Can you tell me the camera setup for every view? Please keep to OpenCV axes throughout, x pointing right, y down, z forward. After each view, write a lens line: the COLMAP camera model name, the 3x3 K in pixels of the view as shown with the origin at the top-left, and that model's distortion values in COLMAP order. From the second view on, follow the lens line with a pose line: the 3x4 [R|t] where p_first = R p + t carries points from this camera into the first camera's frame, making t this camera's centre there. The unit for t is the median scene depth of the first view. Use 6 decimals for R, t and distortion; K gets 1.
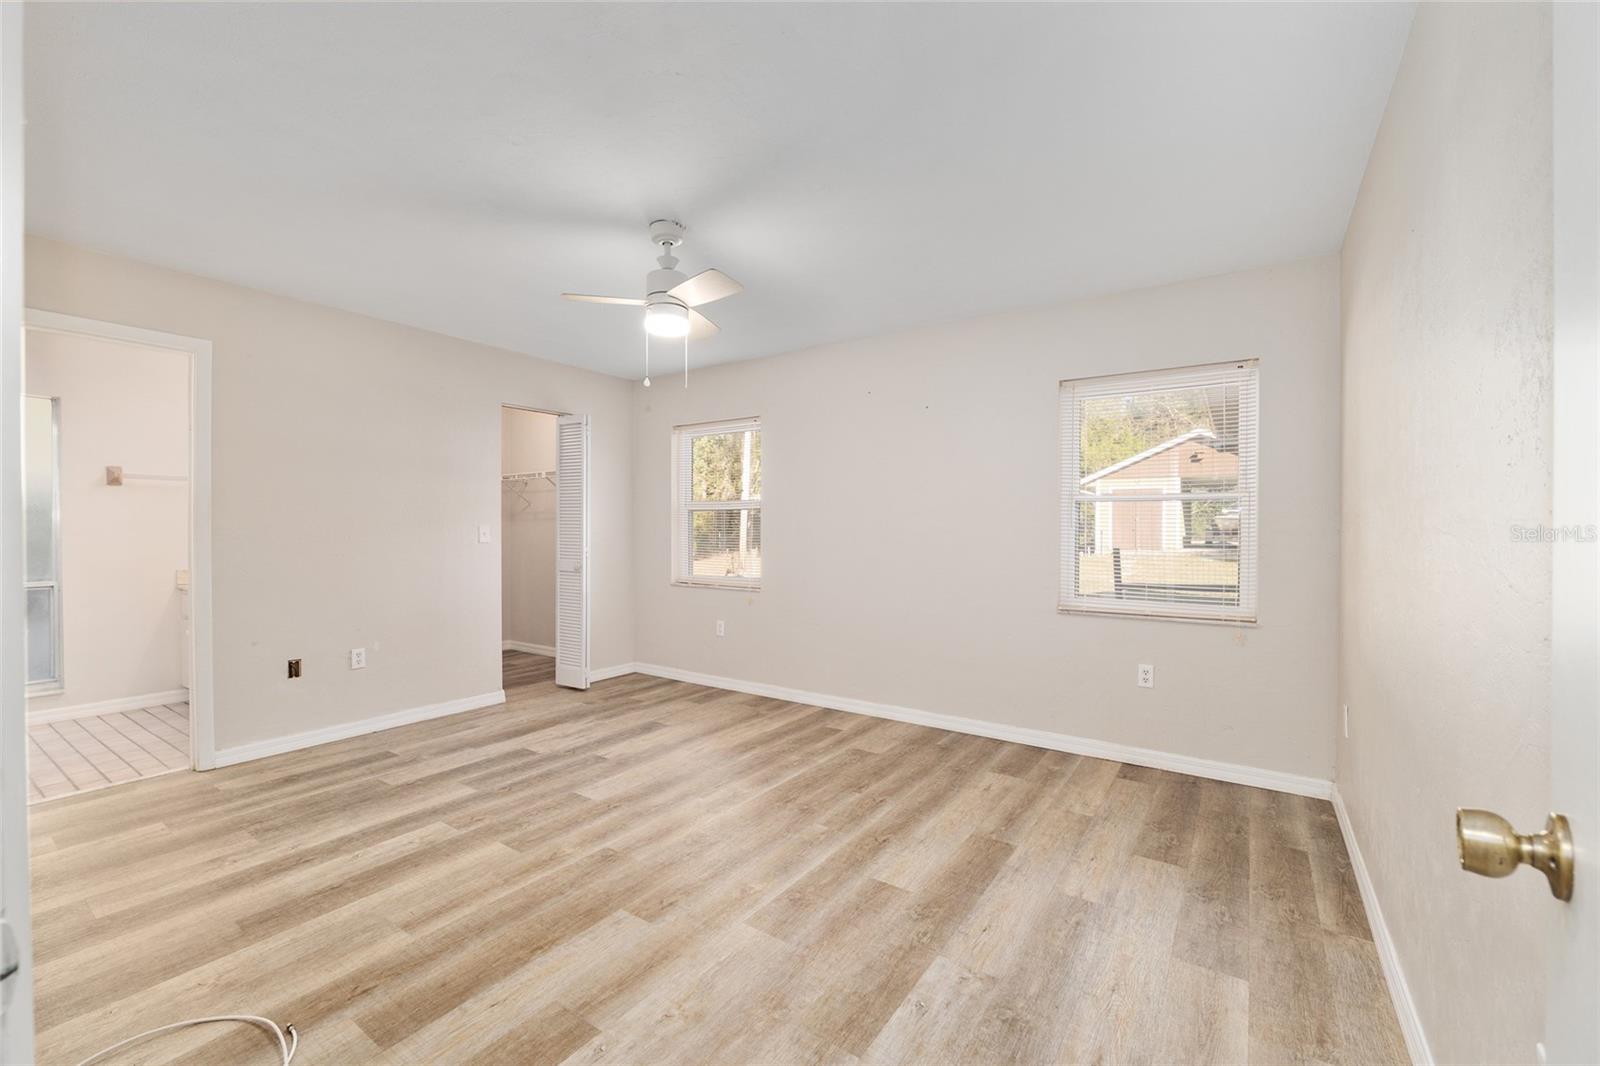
lens RADIAL K [[660.0, 0, 790.9], [0, 660.0, 524.2], [0, 0, 1]] dist [-0.011760, 0.000025]
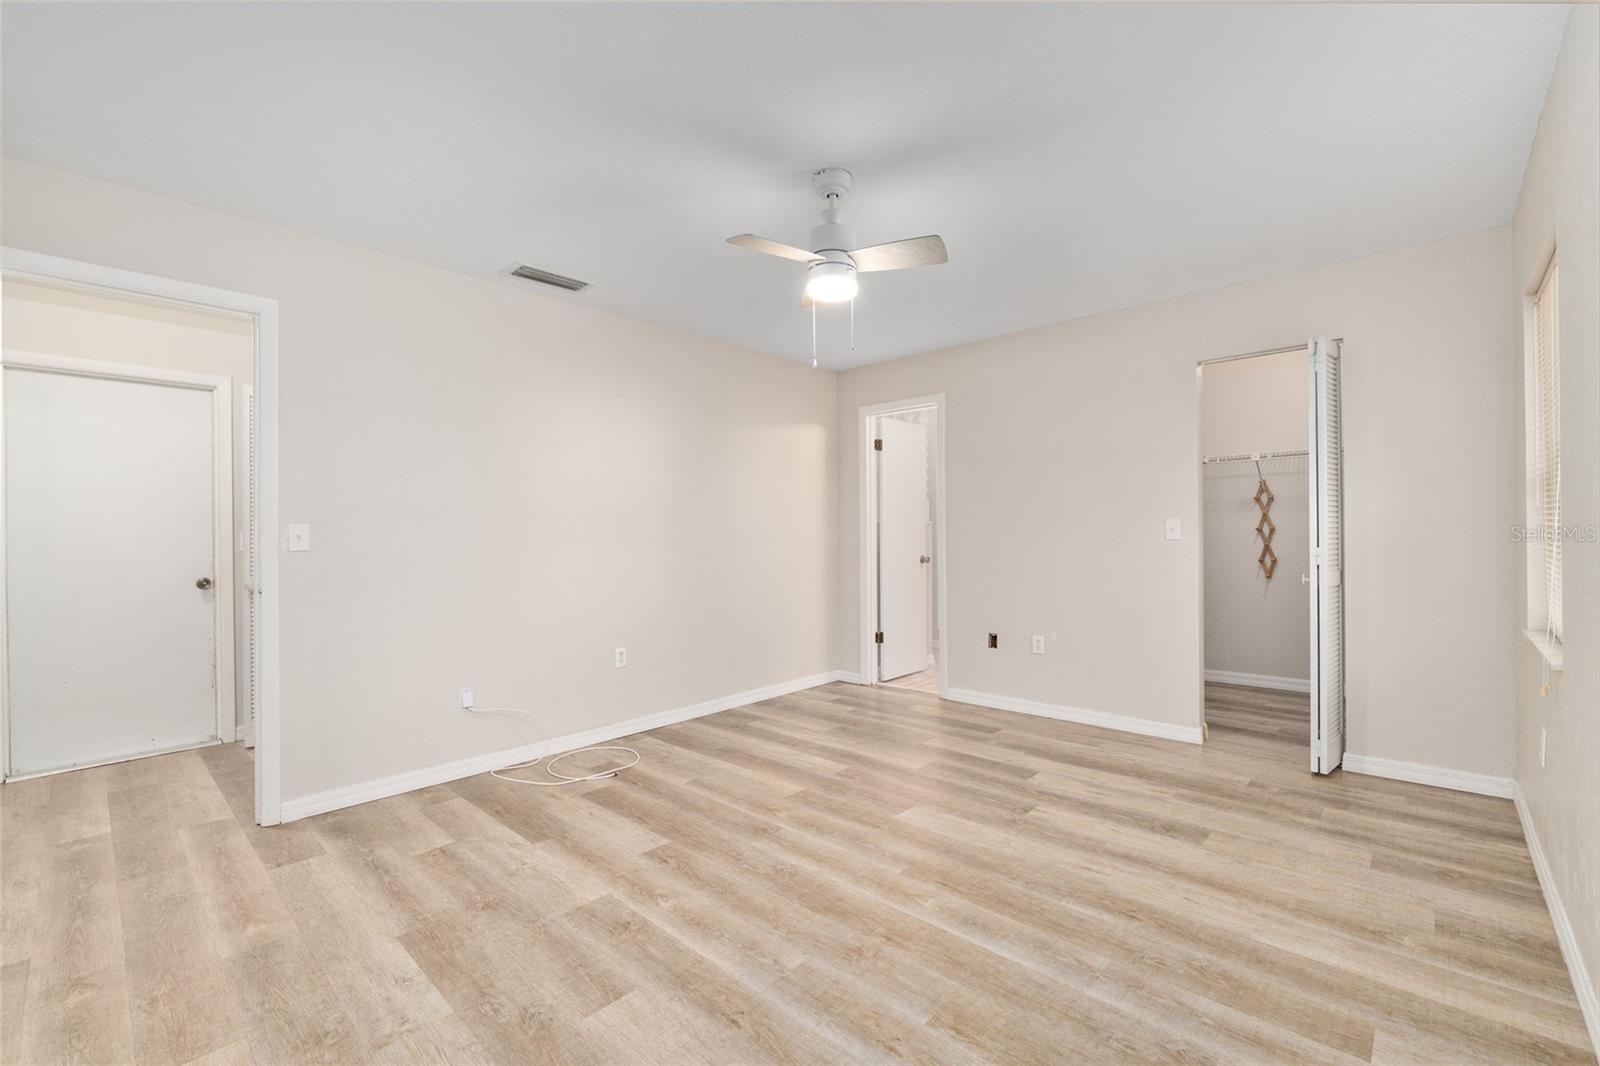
lens RADIAL K [[677.9, 0, 796.9], [0, 677.9, 534.5], [0, 0, 1]] dist [-0.008796, 0.000327]
pose [[-0.144437, -0.001821, -0.989512, 0.551222], [0.016347, 0.999857, -0.004226, 0.023350], [0.989379, -0.016786, -0.144386, 0.844219]]
